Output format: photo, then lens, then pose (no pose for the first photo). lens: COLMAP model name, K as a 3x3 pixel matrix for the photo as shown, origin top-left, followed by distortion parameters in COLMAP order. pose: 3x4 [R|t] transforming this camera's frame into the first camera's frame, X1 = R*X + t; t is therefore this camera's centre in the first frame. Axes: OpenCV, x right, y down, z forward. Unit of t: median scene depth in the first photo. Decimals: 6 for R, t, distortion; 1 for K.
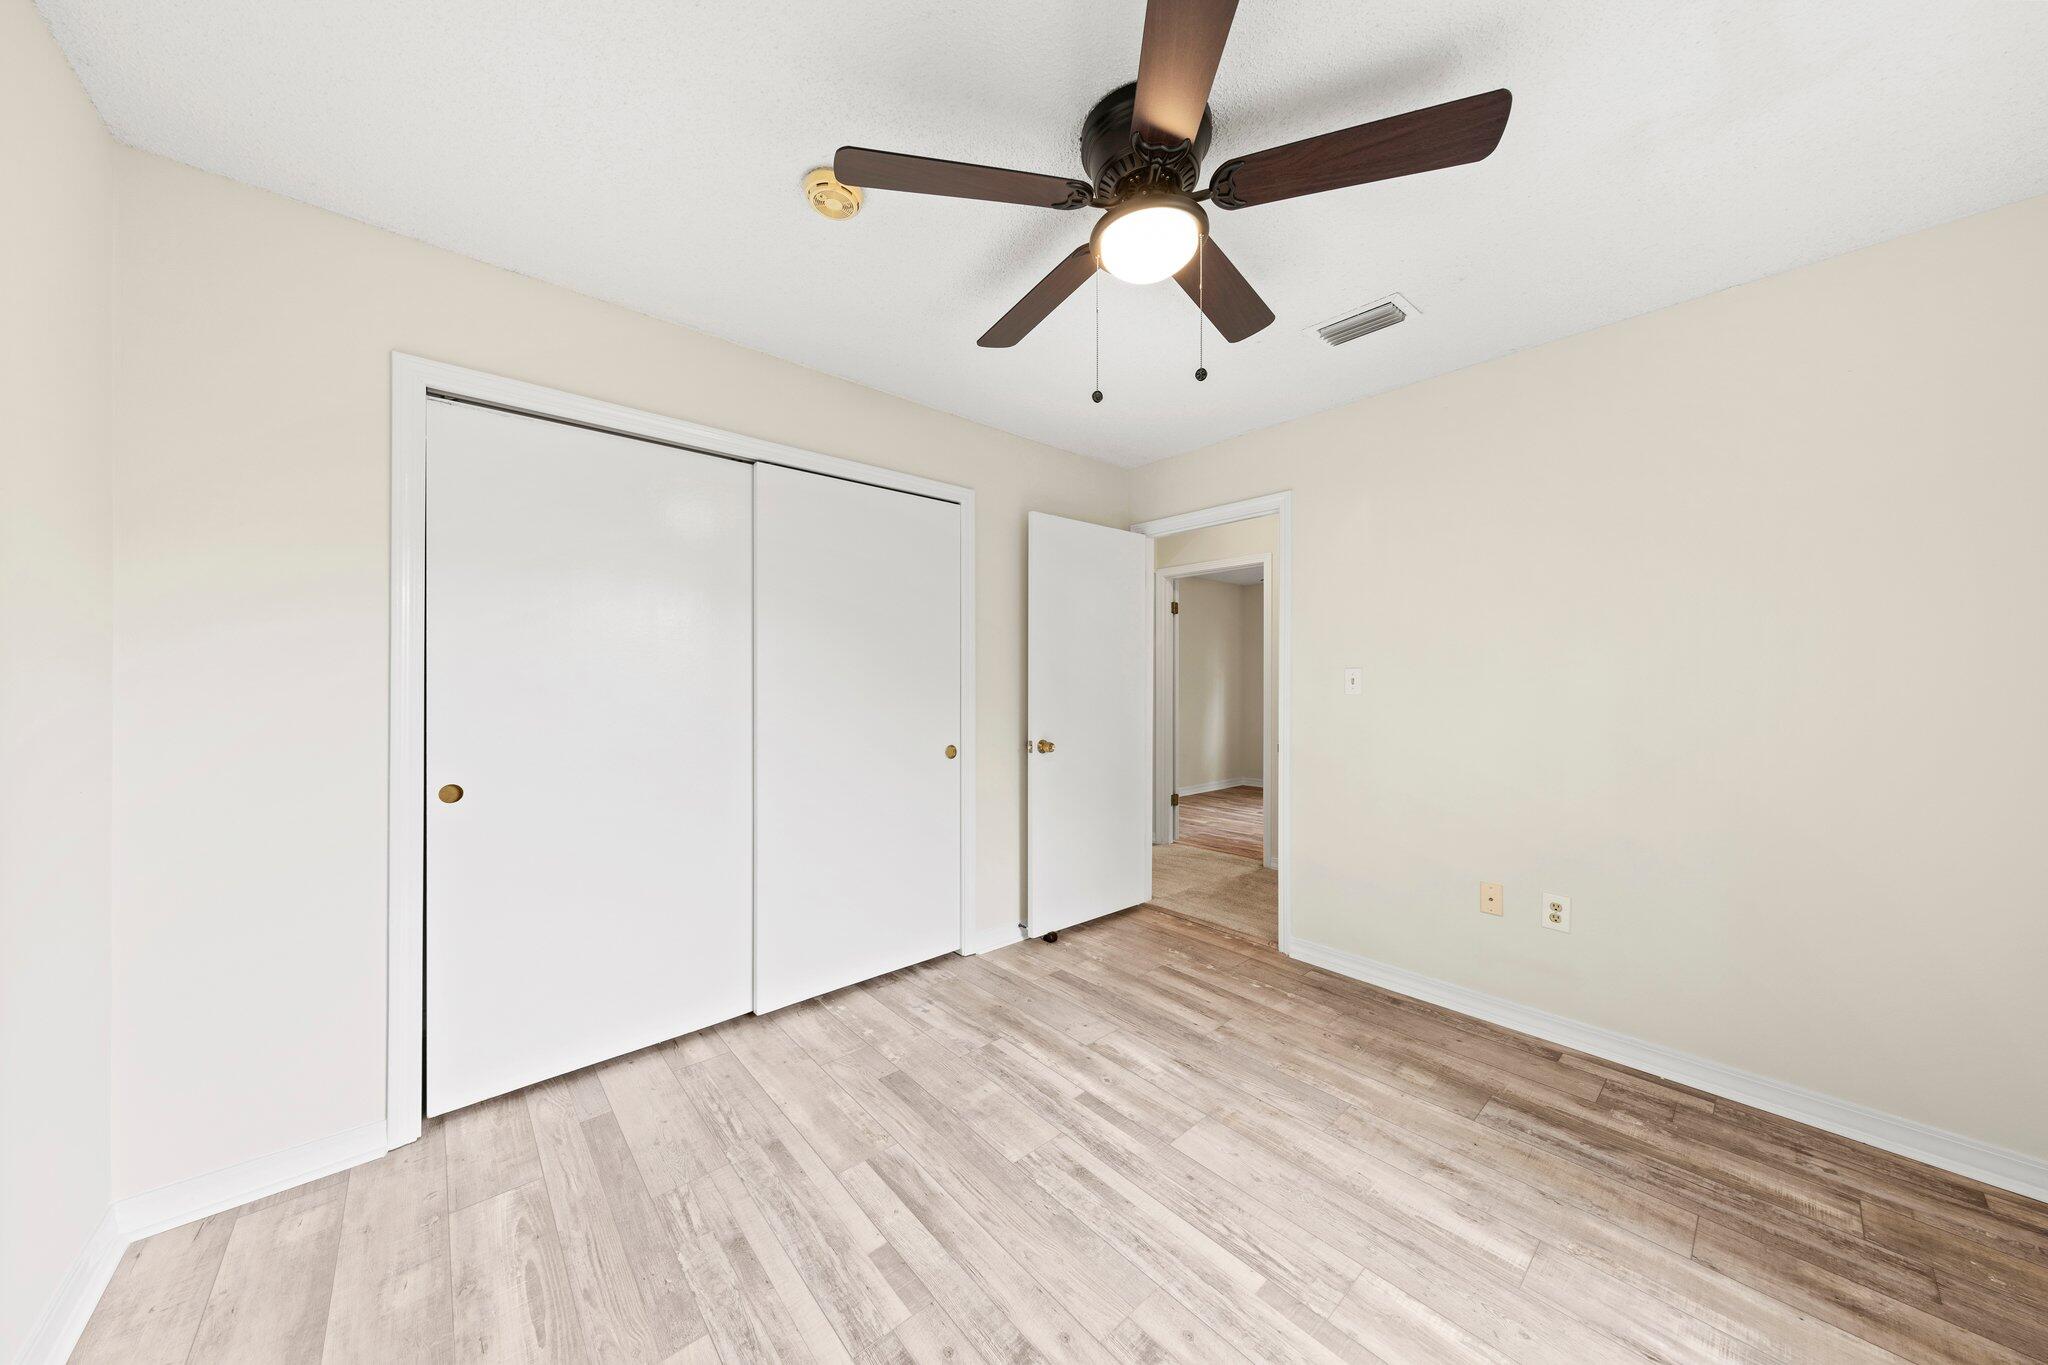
lens RADIAL K [[674.4, 0, 1024.1], [0, 674.4, 679.0], [0, 0, 1]] dist [0.000000, 0.000013]
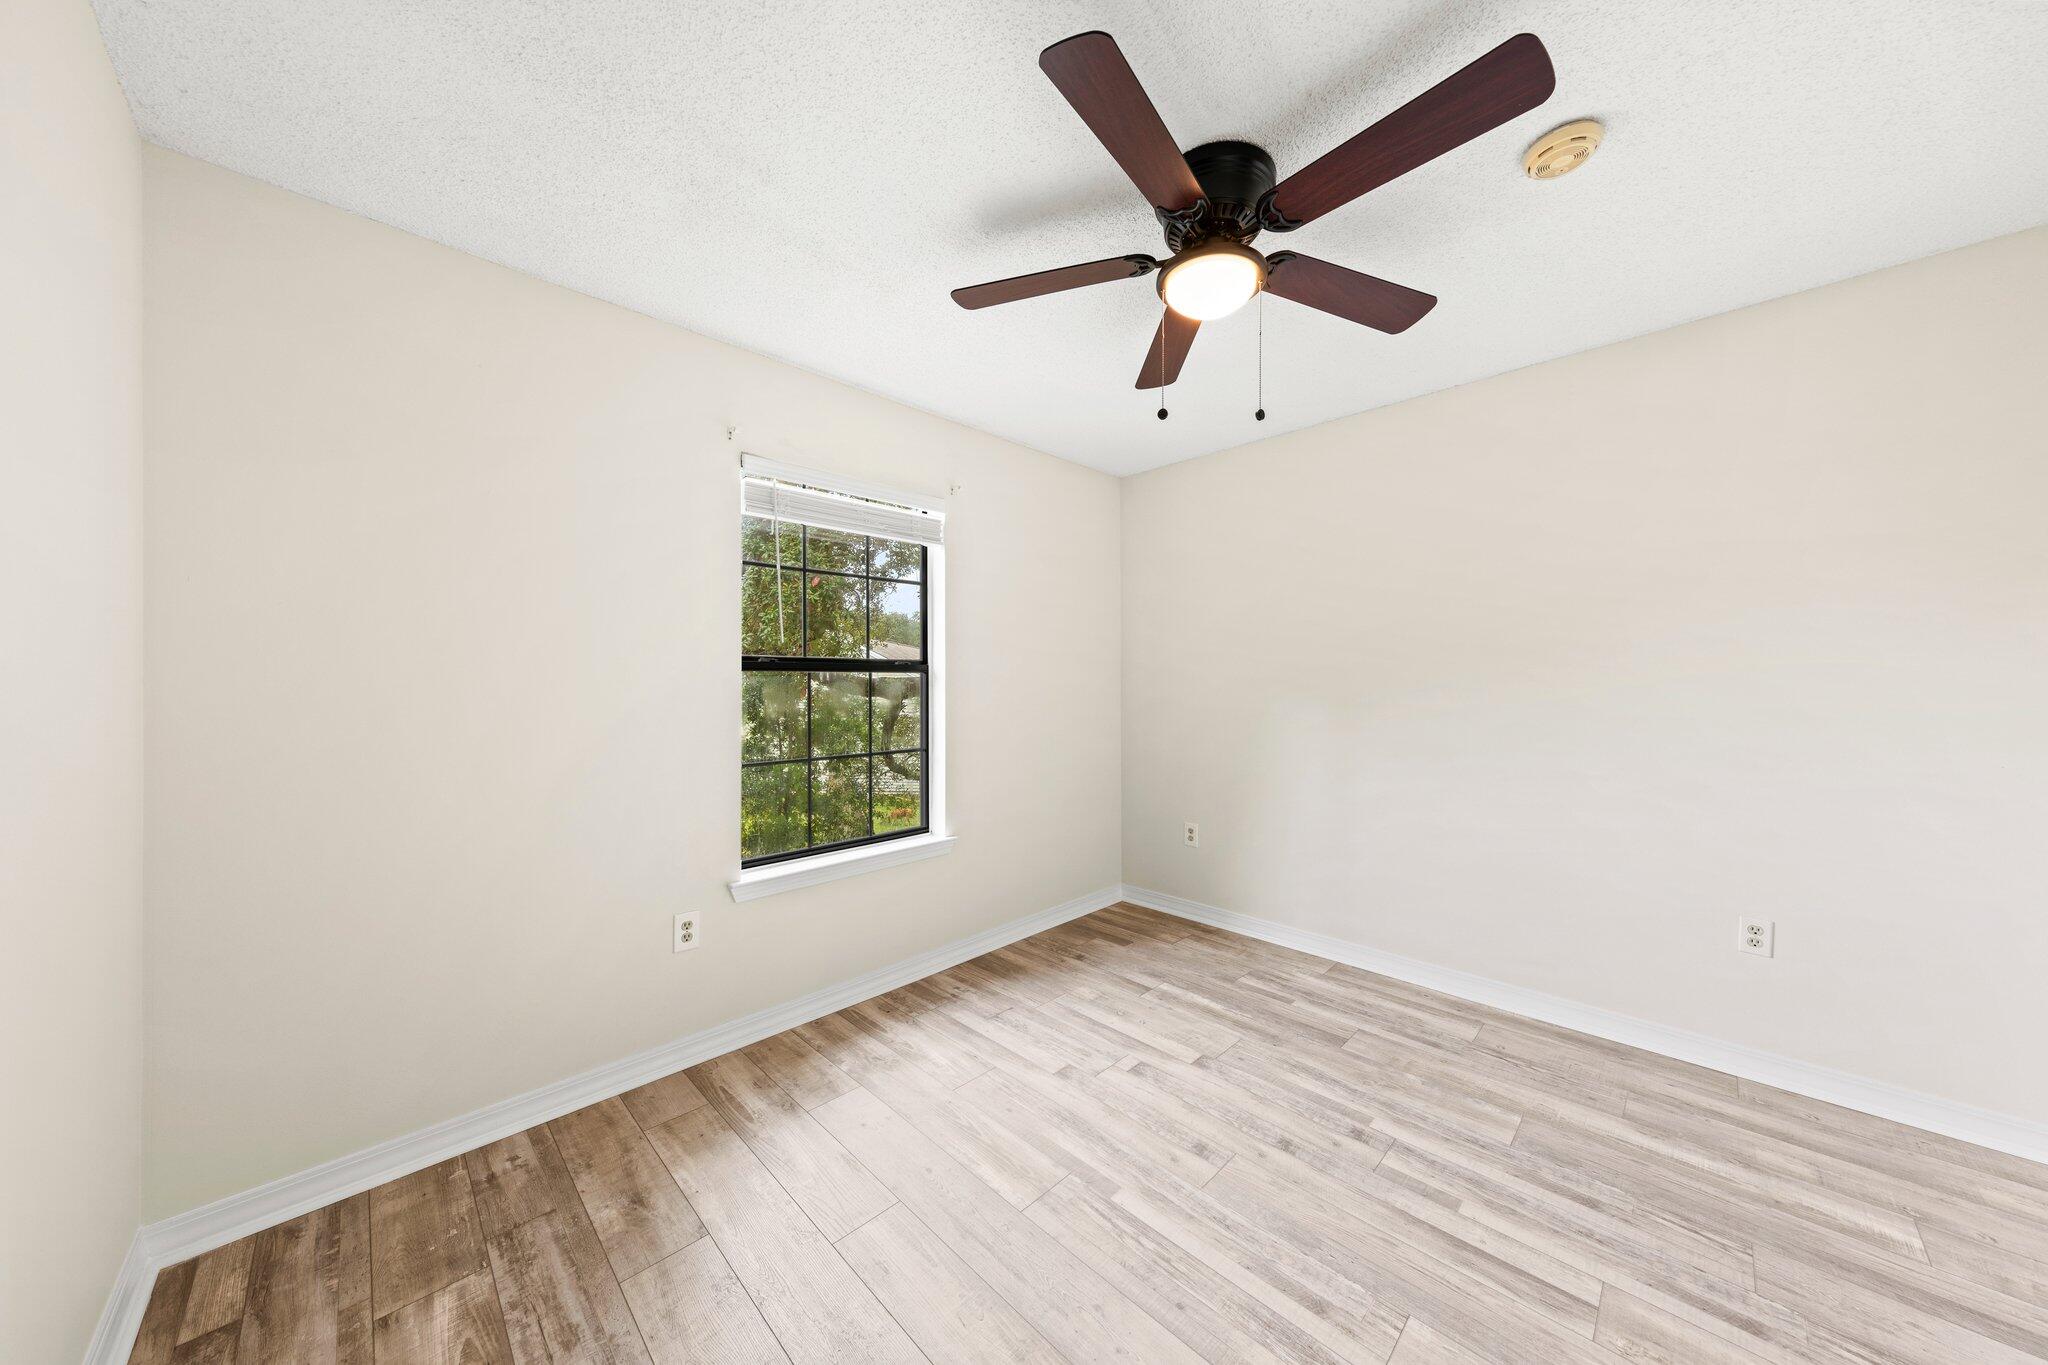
lens RADIAL K [[674.4, 0, 1025.4], [0, 674.4, 688.4], [0, 0, 1]] dist [0.000000, 0.000013]
pose [[-0.998345, 0.005183, -0.057271, 0.528881], [0.004867, 0.999972, 0.005654, 0.002384], [0.057299, 0.005365, -0.998343, 2.000773]]
